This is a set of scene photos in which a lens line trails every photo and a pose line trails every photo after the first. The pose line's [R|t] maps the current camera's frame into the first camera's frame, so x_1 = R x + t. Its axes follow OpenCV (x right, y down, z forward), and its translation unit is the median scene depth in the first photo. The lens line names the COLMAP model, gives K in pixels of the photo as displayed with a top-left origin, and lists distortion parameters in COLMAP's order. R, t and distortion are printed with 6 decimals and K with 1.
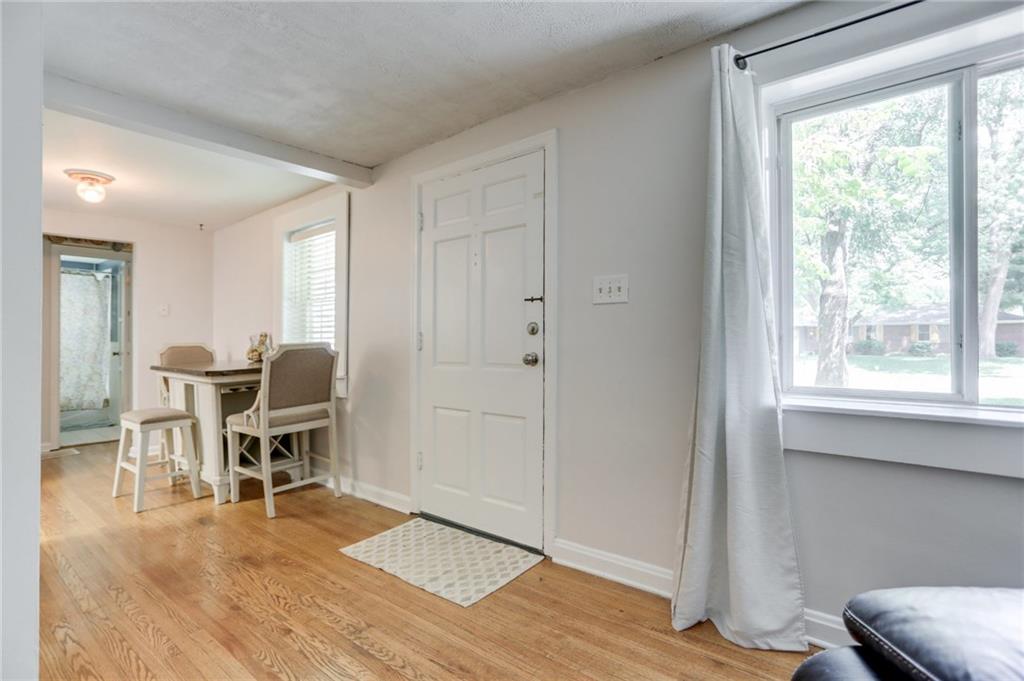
lens RADIAL K [[508.8, 0, 504.2], [0, 508.8, 340.5], [0, 0, 1]] dist [0.000314, 0.001798]
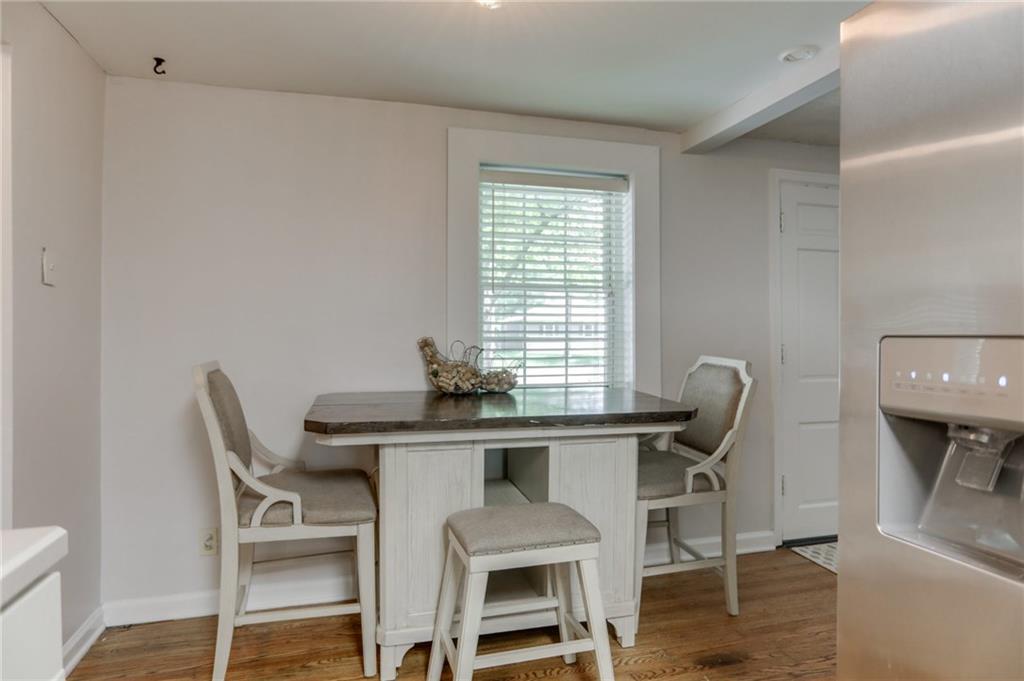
lens RADIAL K [[606.6, 0, 512.0], [0, 606.6, 340.5], [0, 0, 1]] dist [0.001452, 0.000286]
pose [[0.567026, 0.000425, 0.823699, -1.196355], [-0.005814, 0.999977, 0.003486, -0.019939], [-0.823679, -0.006766, 0.567016, 0.713735]]
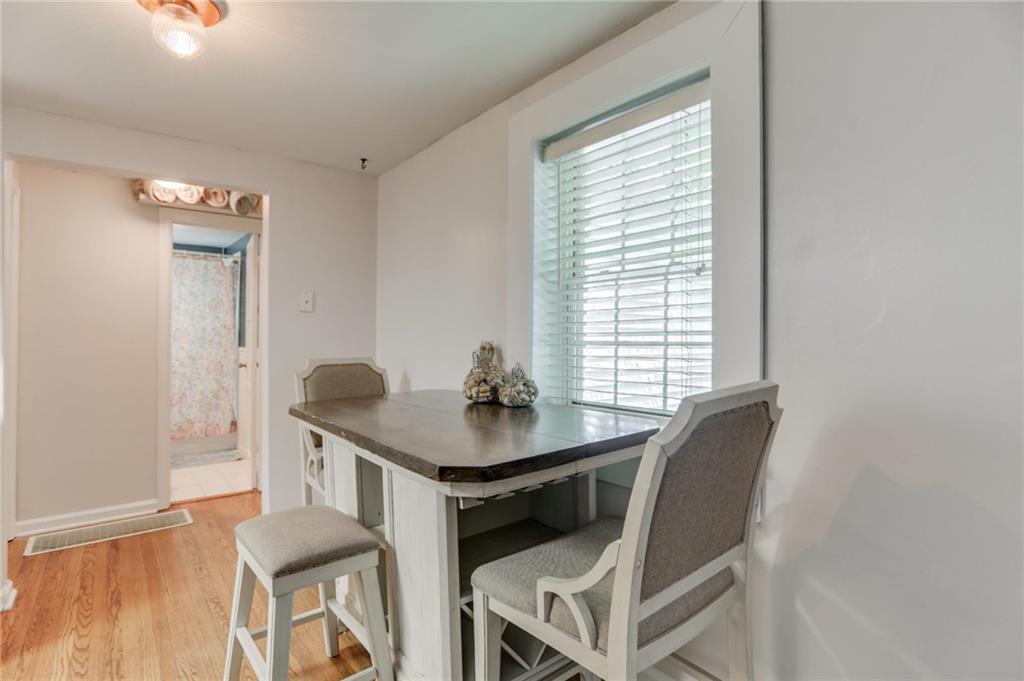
lens RADIAL K [[521.5, 0, 508.2], [0, 521.5, 334.1], [0, 0, 1]] dist [-0.023823, 0.000009]
pose [[0.980996, 0.002451, -0.194010, -0.431892], [-0.003798, 0.999971, -0.006572, -0.025536], [0.193988, 0.007184, 0.980978, 0.603979]]
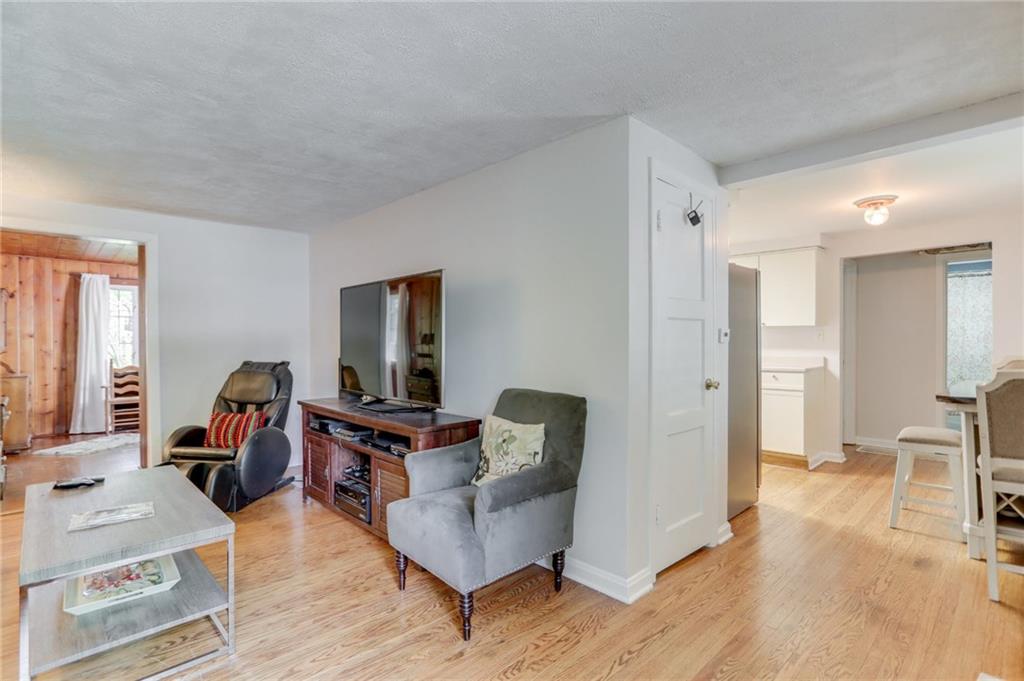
lens RADIAL K [[508.8, 0, 504.2], [0, 508.8, 340.5], [0, 0, 1]] dist [0.000314, 0.001798]
pose [[-0.106205, 0.009617, -0.994298, 0.332925], [0.003798, 0.999950, 0.009266, -0.040687], [0.994337, -0.002792, -0.106236, 0.326302]]
